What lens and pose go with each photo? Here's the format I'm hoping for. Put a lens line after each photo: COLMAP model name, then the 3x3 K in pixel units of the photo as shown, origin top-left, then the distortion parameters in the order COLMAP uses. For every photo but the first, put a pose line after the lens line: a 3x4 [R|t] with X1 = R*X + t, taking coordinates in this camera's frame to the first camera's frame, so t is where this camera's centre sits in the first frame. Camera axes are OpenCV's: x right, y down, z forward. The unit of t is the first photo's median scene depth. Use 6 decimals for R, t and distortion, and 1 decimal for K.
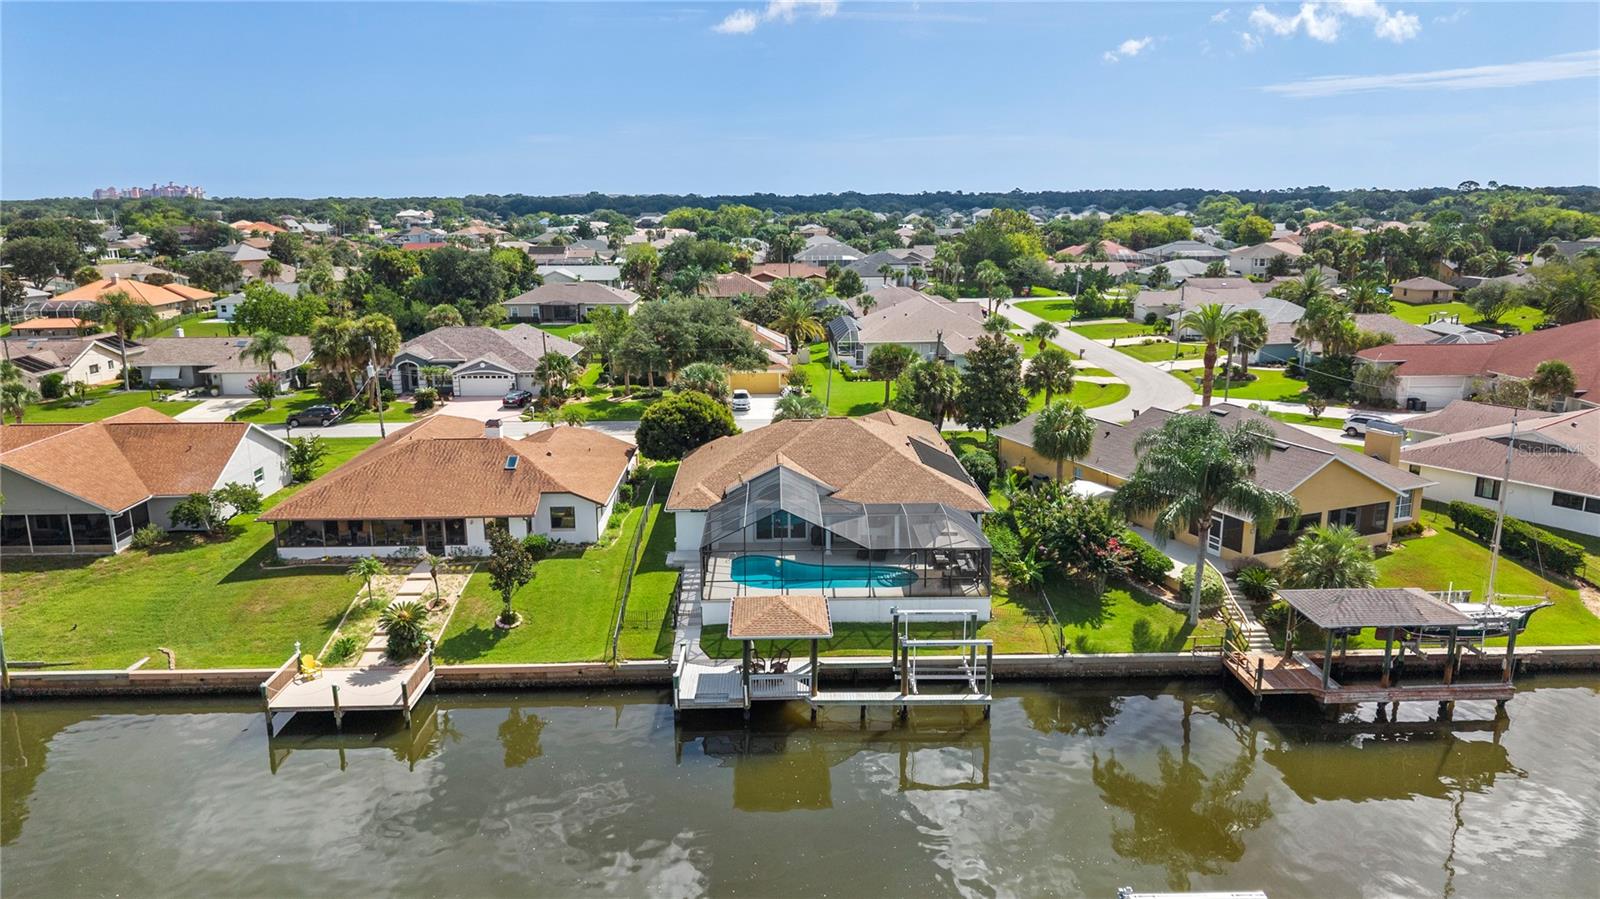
lens RADIAL K [[1081.5, 0, 800.0], [0, 1081.5, 449.5], [0, 0, 1]] dist [0.058289, -0.082957]
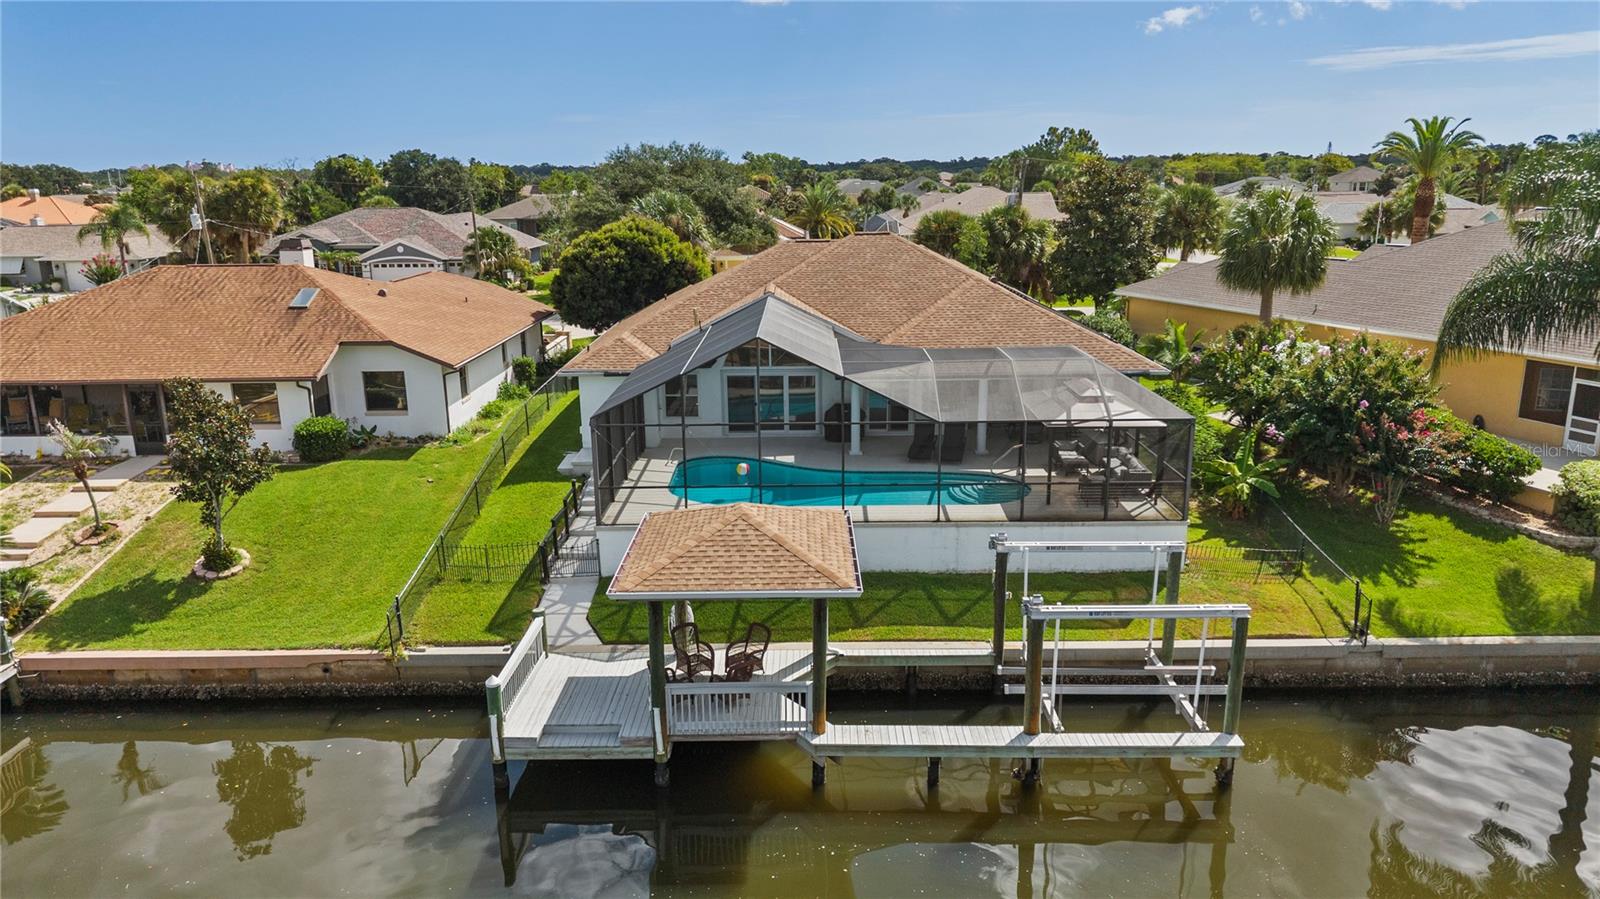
lens RADIAL K [[1092.6, 0, 800.0], [0, 1092.6, 449.5], [0, 0, 1]] dist [-0.001811, 0.002766]
pose [[0.999565, 0.001844, -0.029450, 0.015578], [-0.001299, 0.999828, 0.018512, 0.092493], [0.029479, -0.018465, 0.999395, 0.491733]]
